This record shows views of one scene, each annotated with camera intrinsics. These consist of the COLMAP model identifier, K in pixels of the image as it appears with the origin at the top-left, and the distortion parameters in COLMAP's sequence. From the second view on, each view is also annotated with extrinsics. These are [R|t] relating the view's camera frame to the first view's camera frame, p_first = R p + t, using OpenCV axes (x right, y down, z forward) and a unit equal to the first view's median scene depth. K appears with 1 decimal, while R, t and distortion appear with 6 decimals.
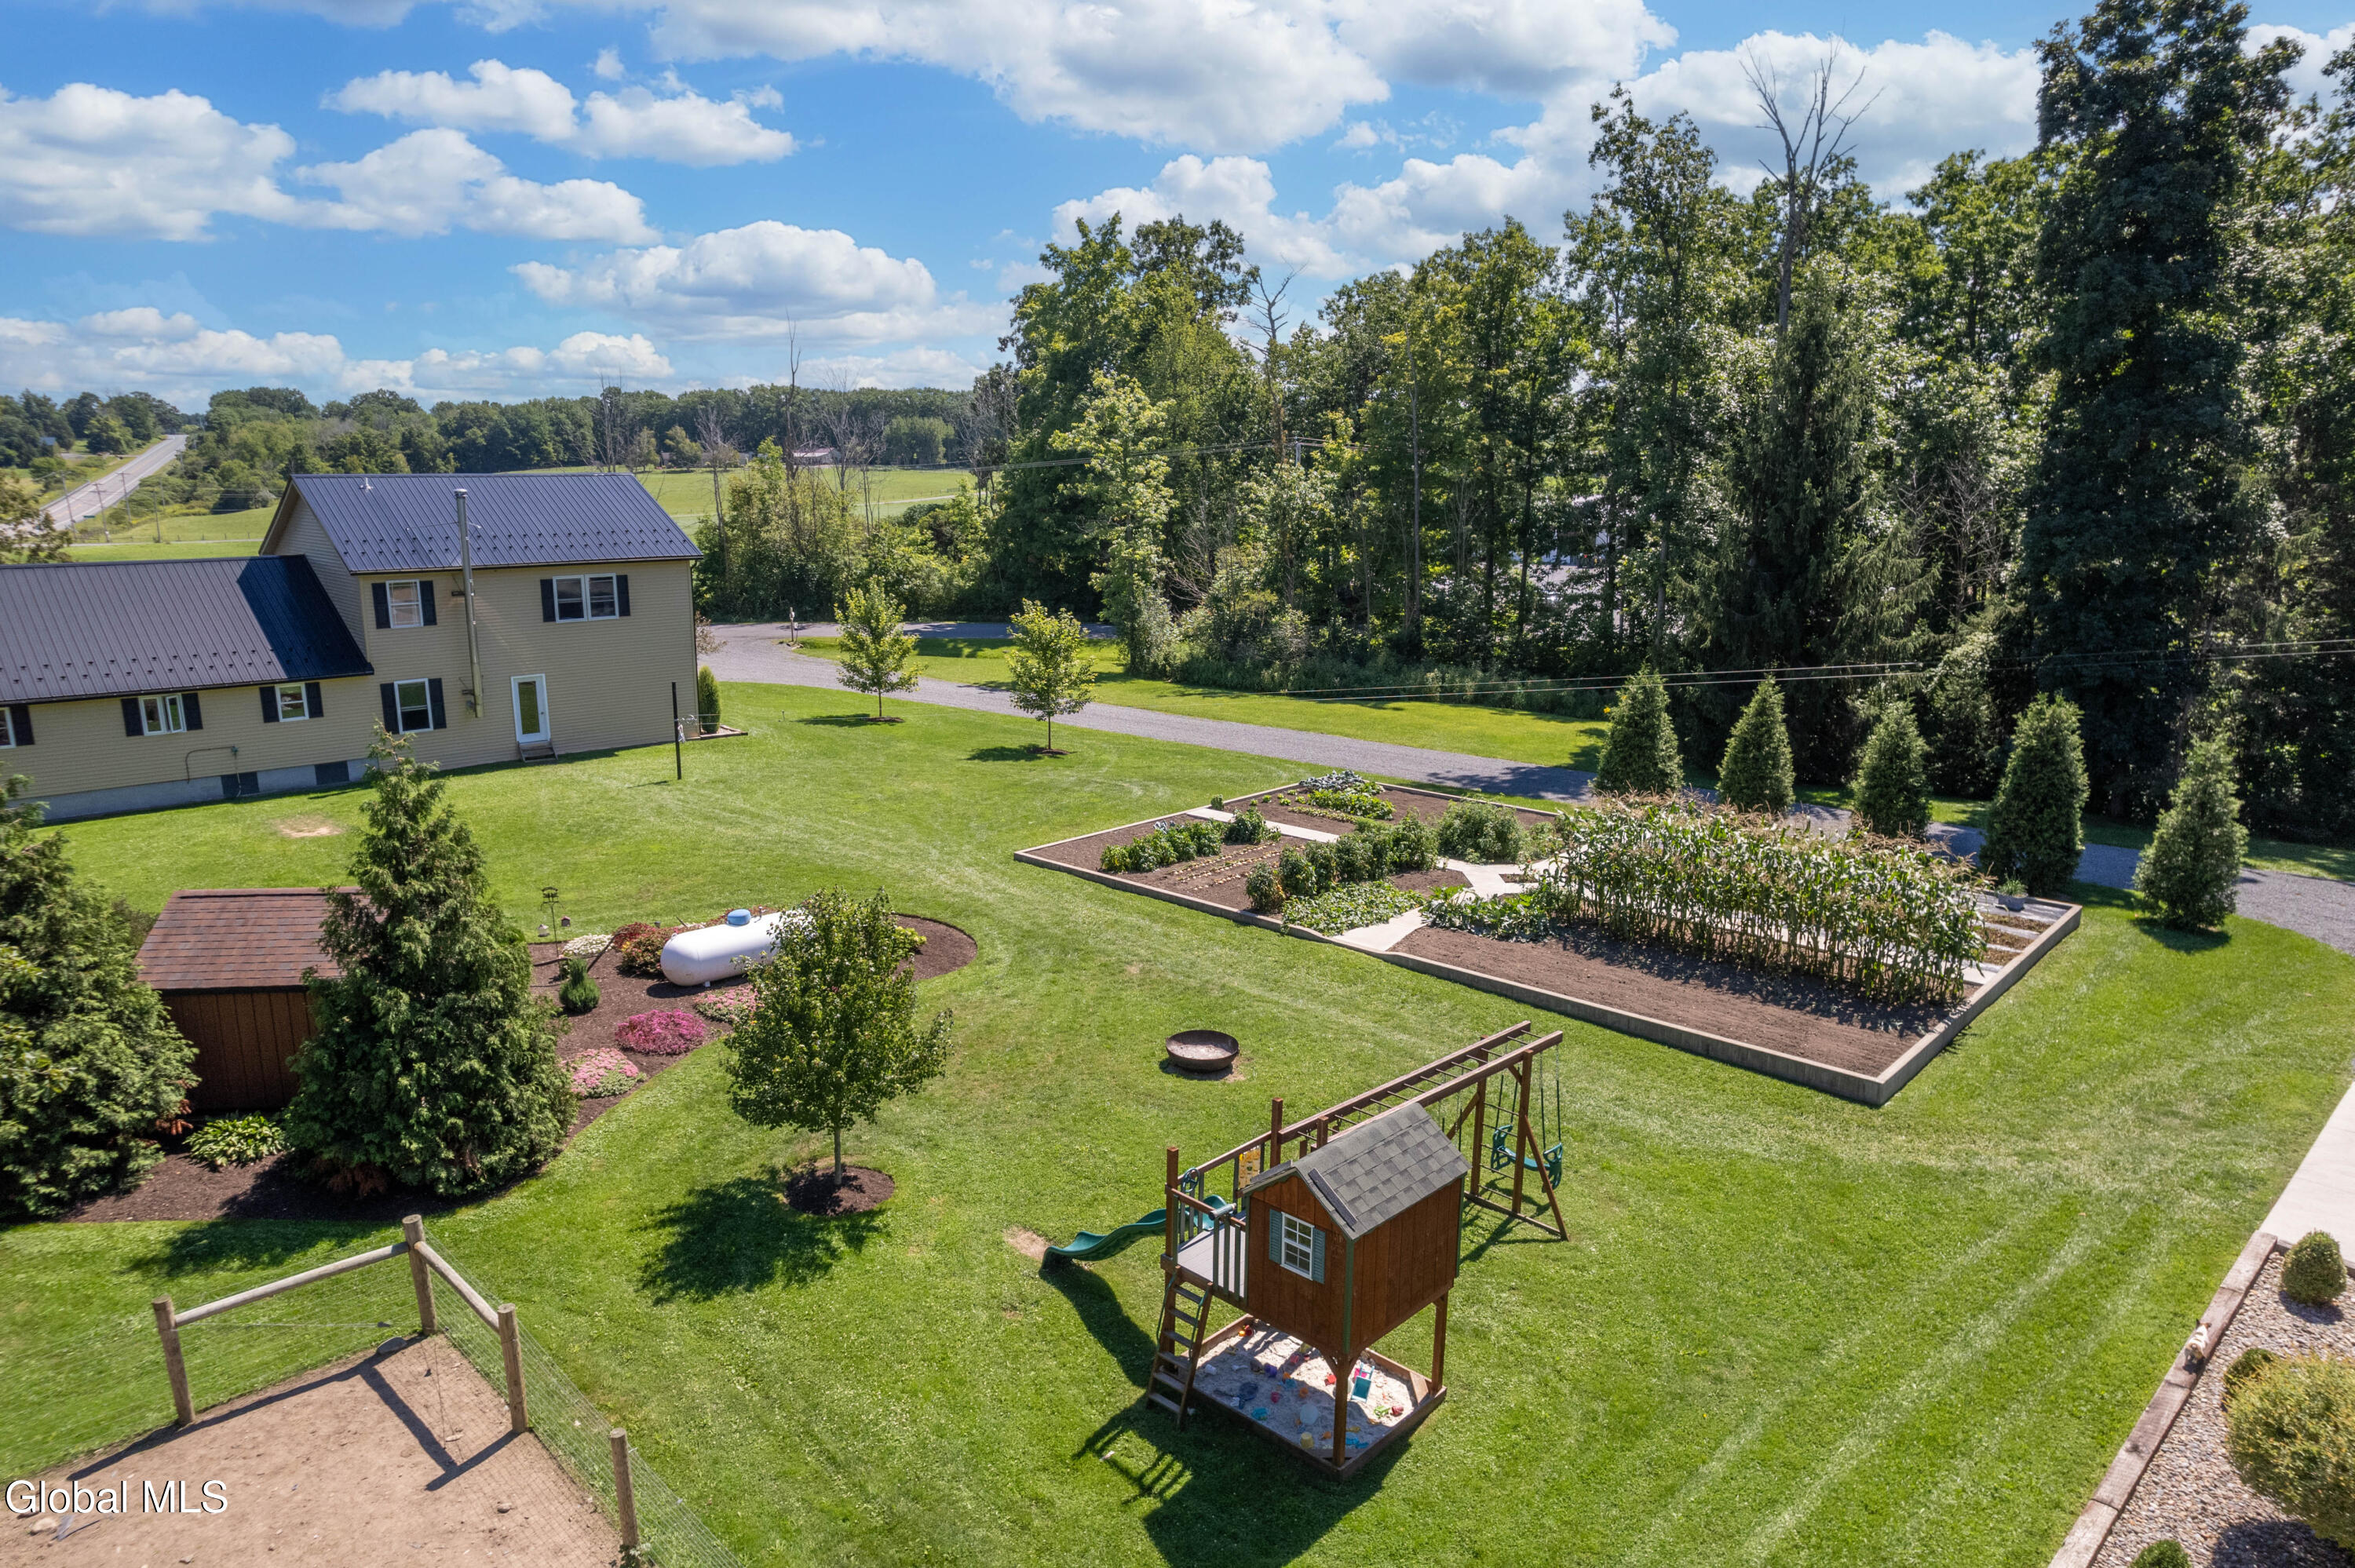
lens RADIAL K [[1504.9, 0, 1188.2], [0, 1504.9, 798.6], [0, 0, 1]] dist [-0.060093, 0.054651]
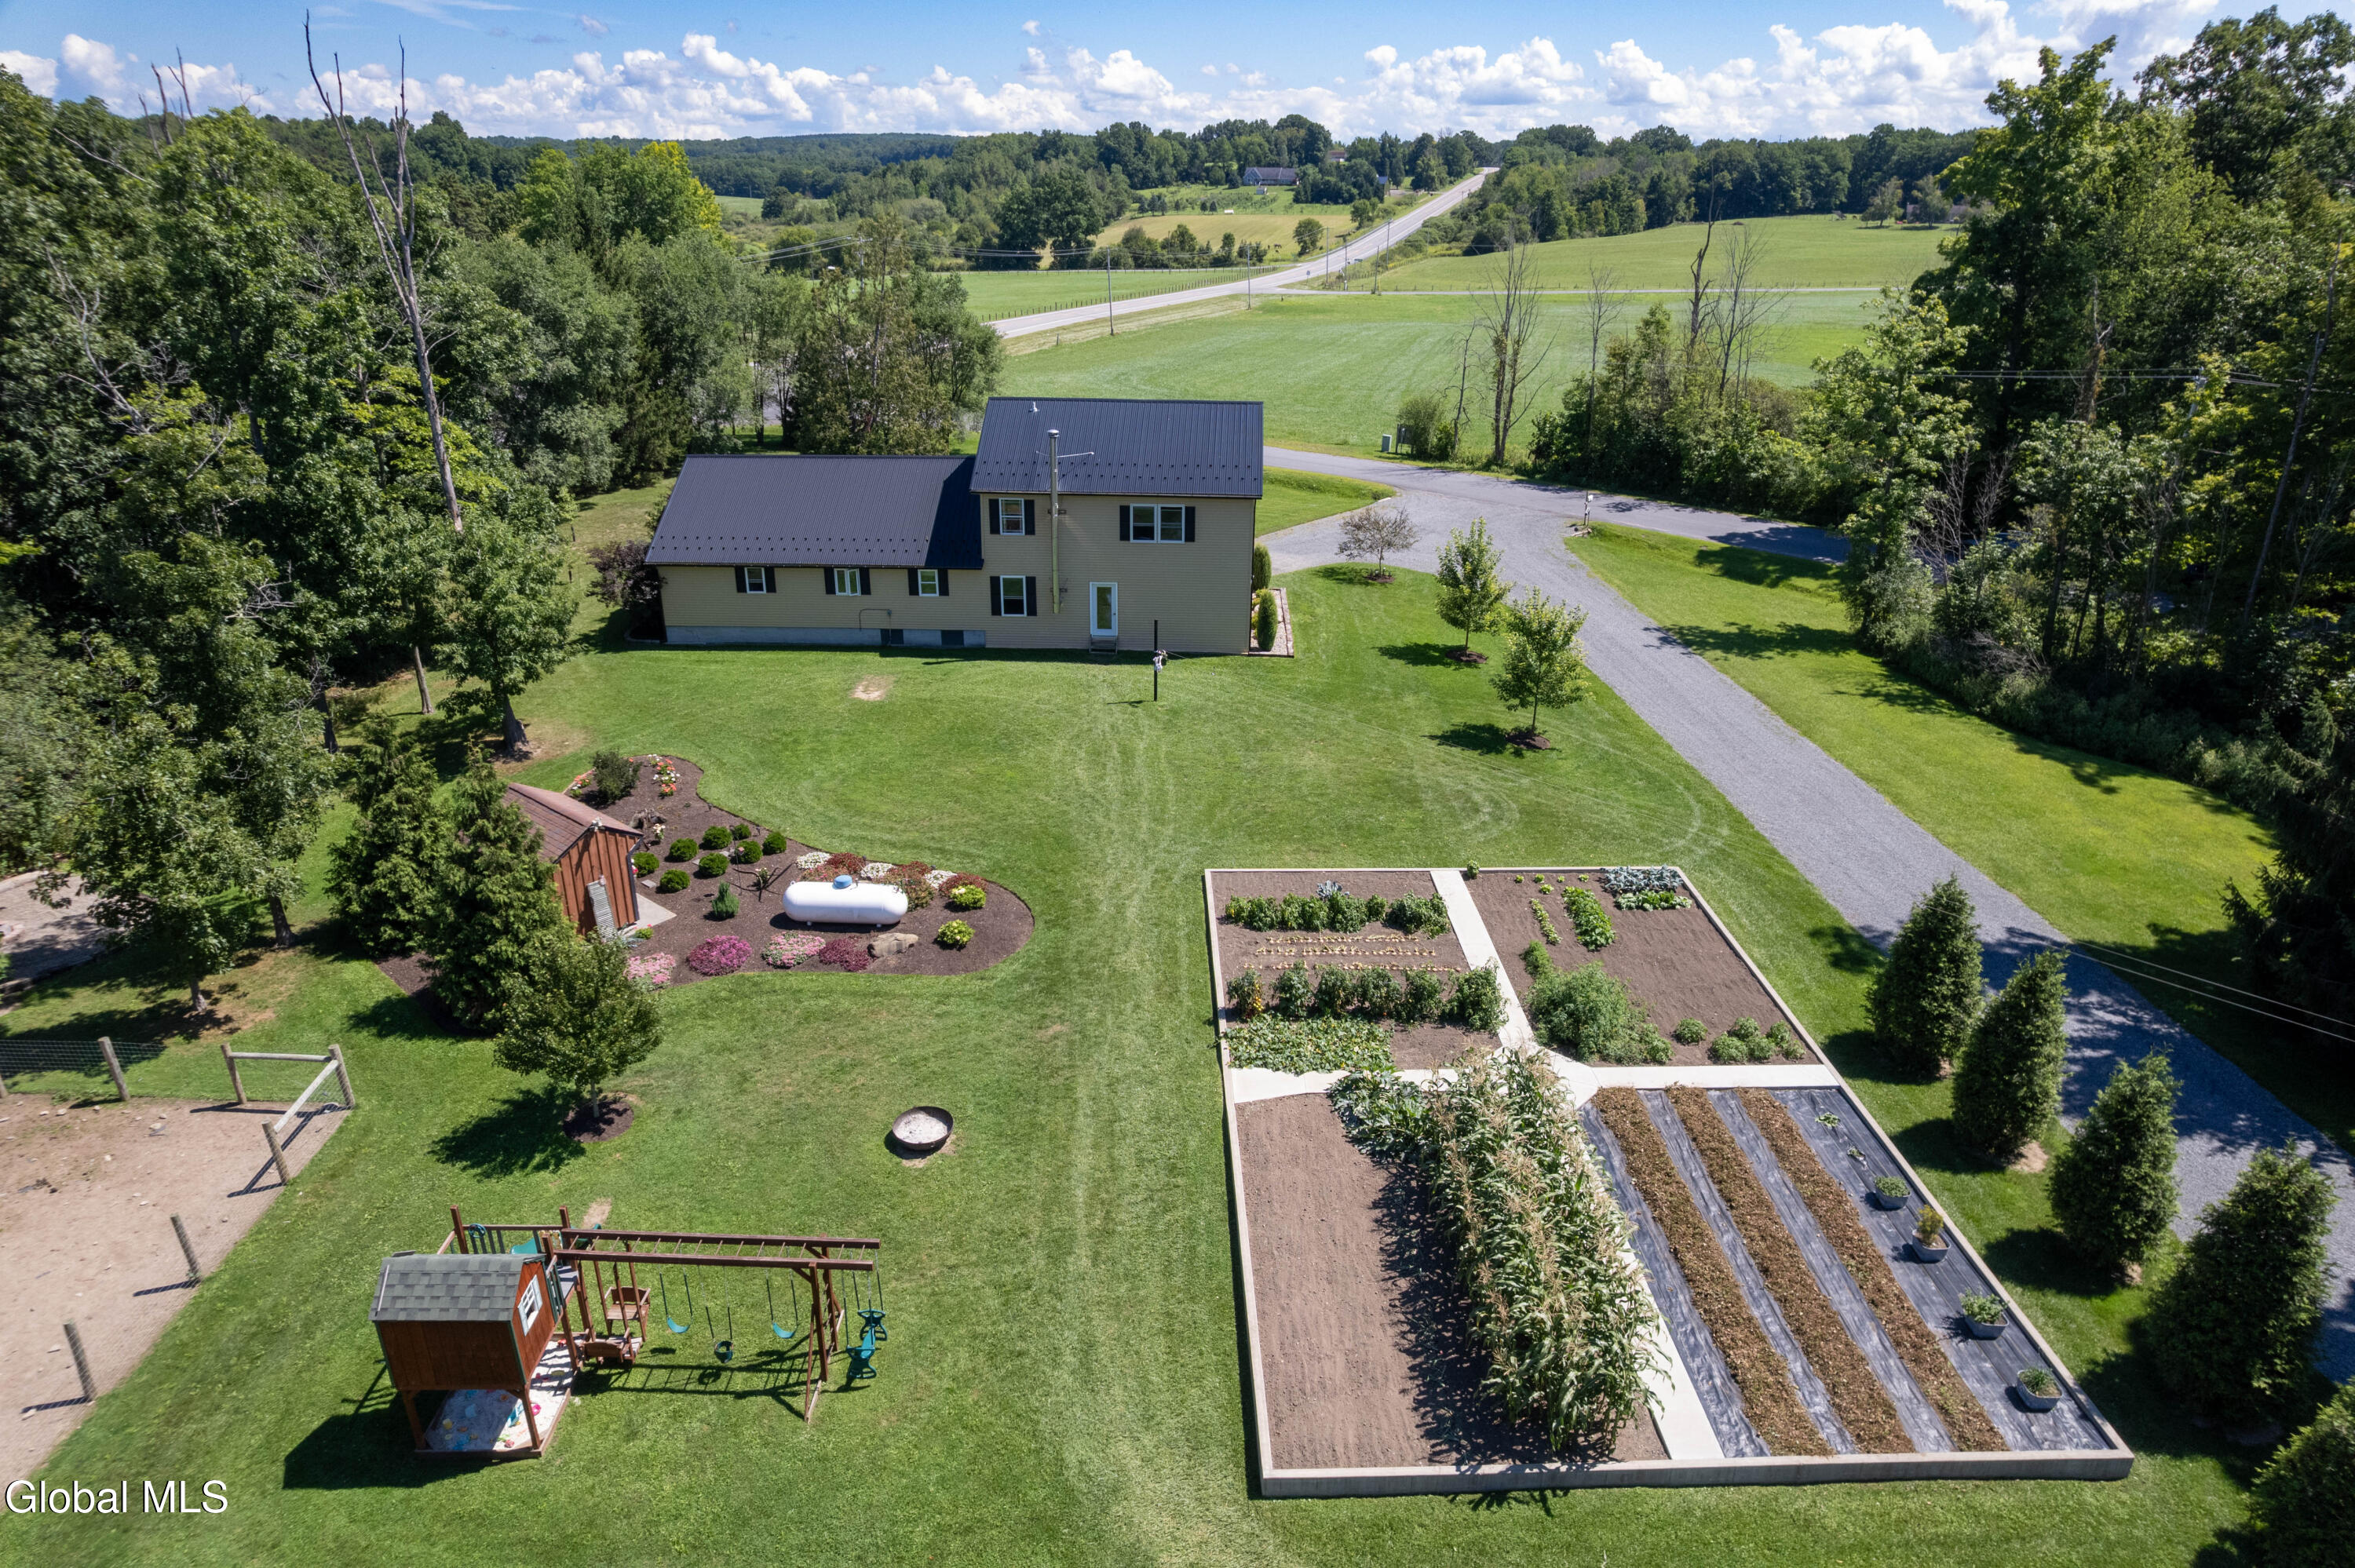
lens RADIAL K [[1504.9, 0, 1193.9], [0, 1504.9, 816.0], [0, 0, 1]] dist [-0.060093, 0.054651]
pose [[0.703283, 0.284936, -0.651310, 0.449703], [-0.164897, 0.956560, 0.240421, -0.203607], [0.691521, -0.061685, 0.719717, 0.159549]]
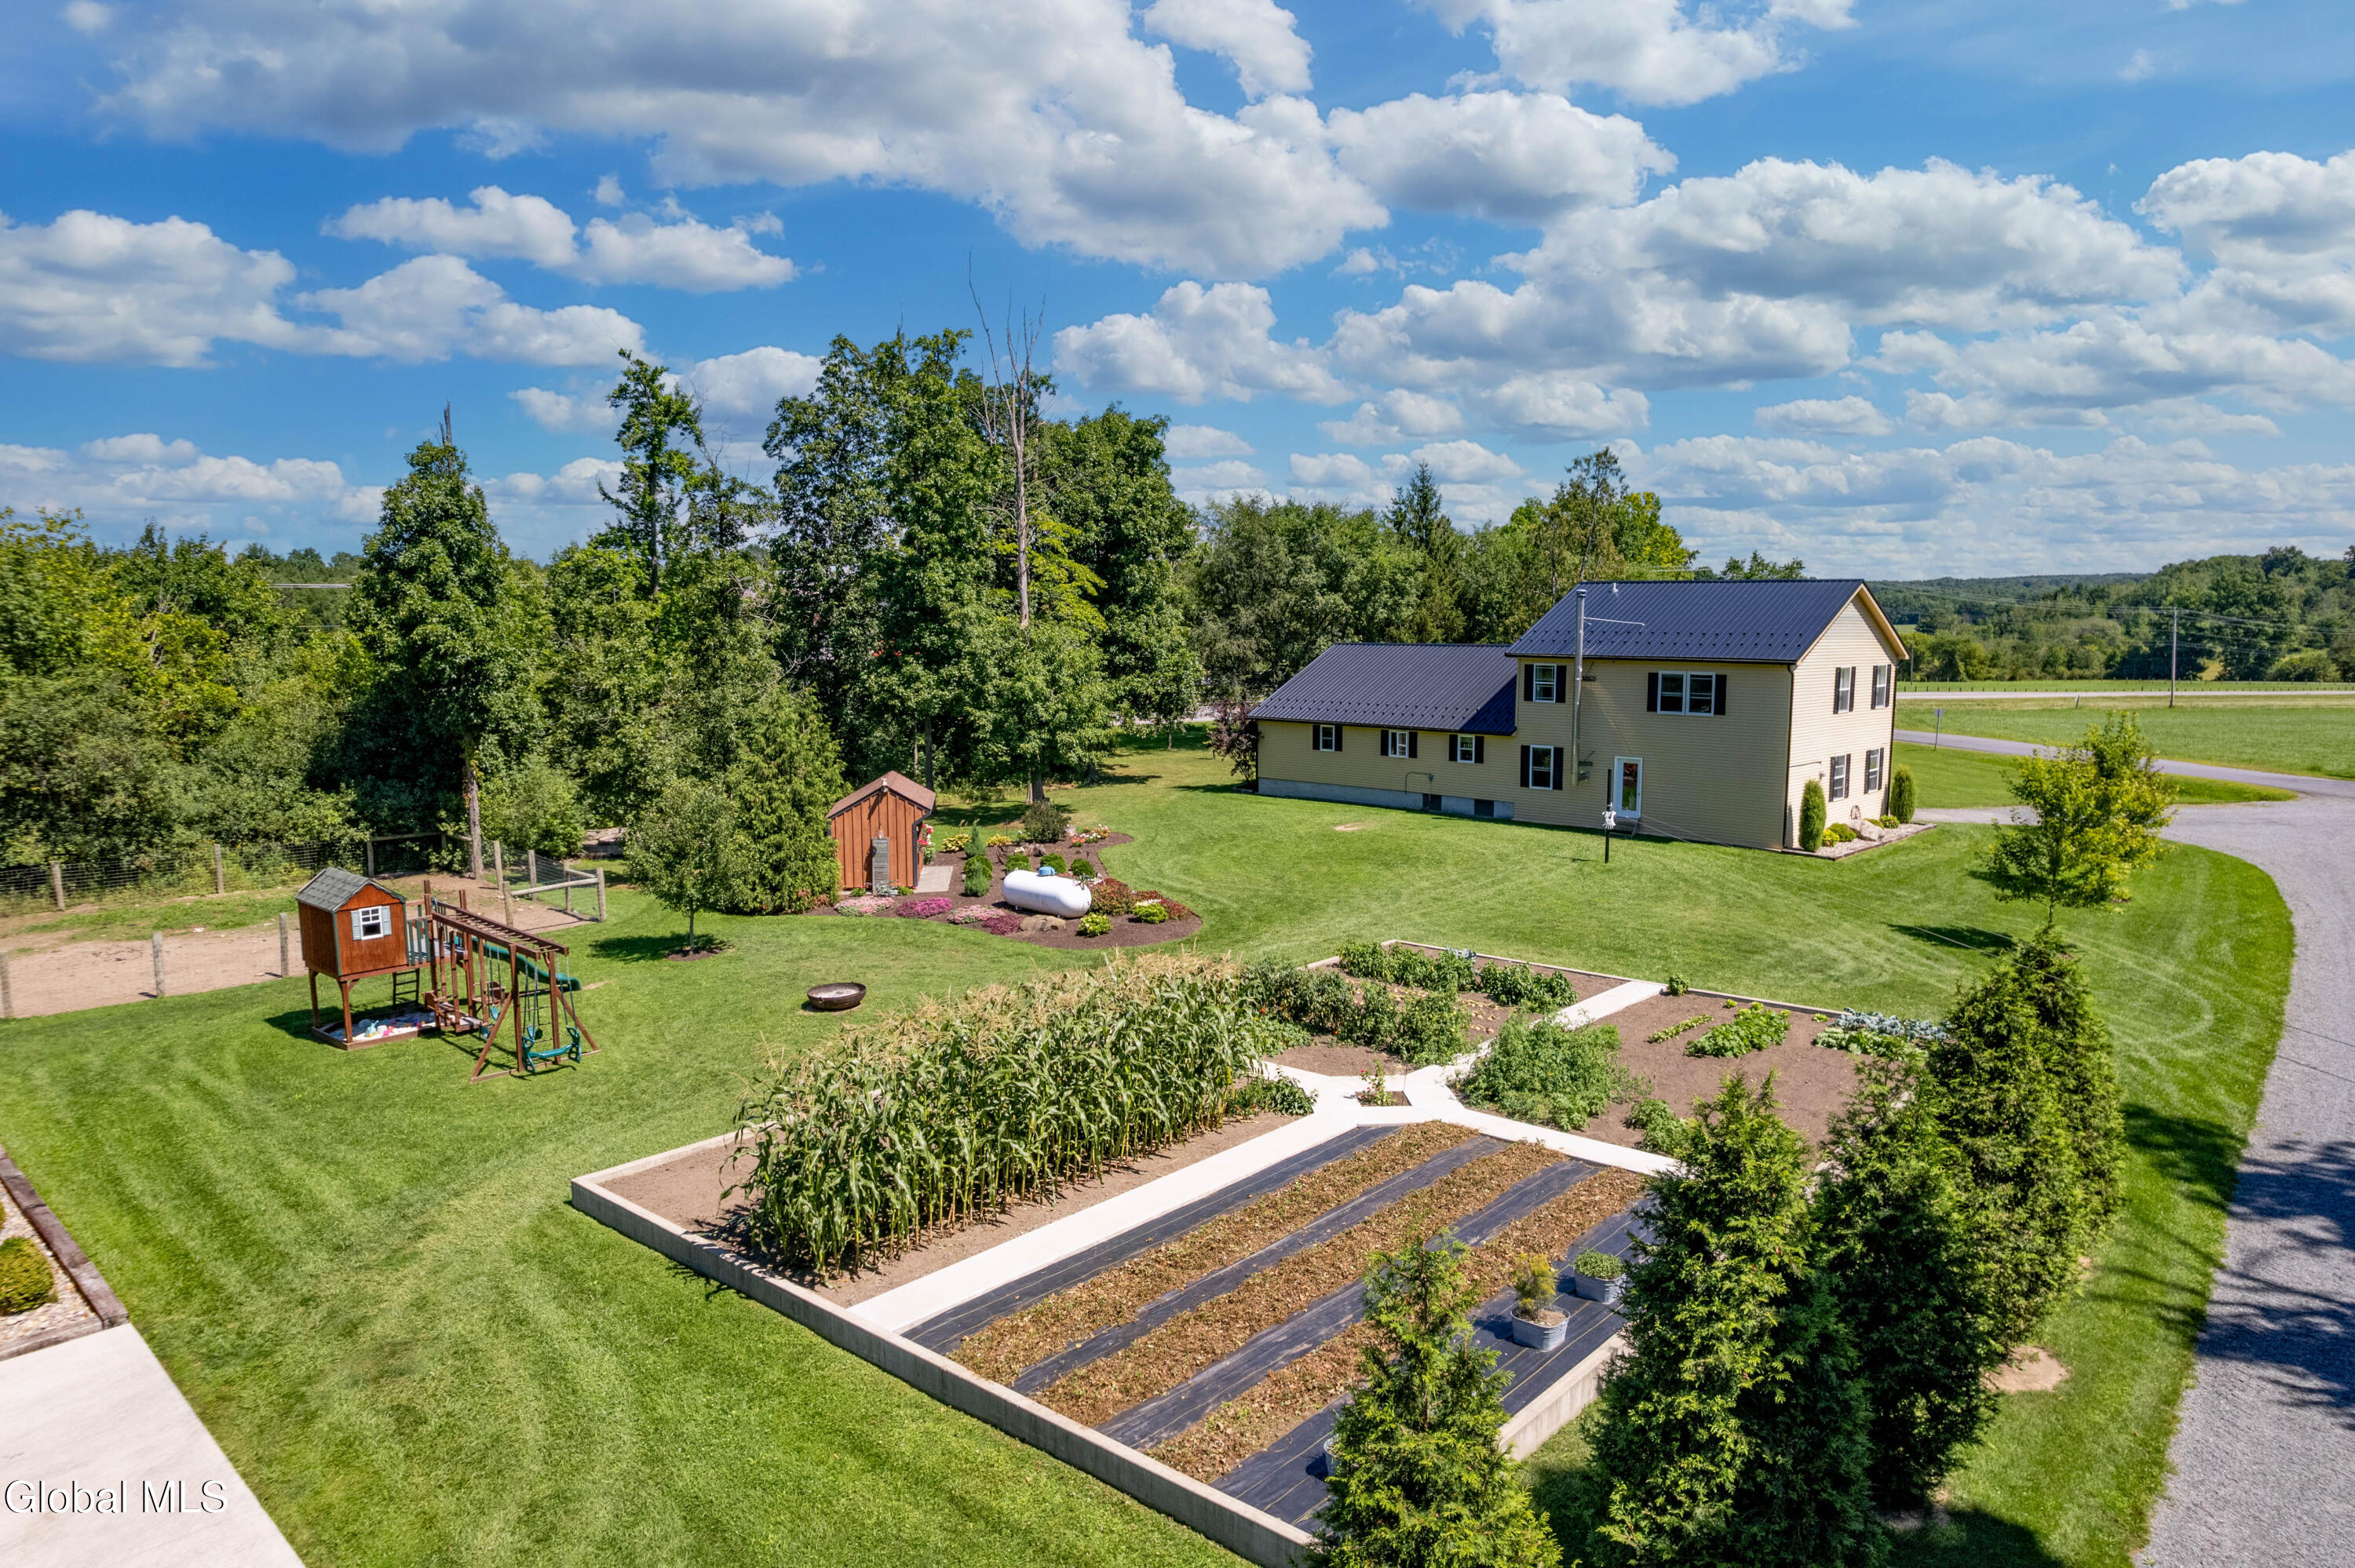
lens RADIAL K [[1504.9, 0, 1169.0], [0, 1504.9, 795.7], [0, 0, 1]] dist [-0.060093, 0.054651]
pose [[0.027470, 0.116990, -0.992753, 0.646596], [-0.219669, 0.969558, 0.108179, -0.099041], [0.975188, 0.215105, 0.052333, 0.605882]]
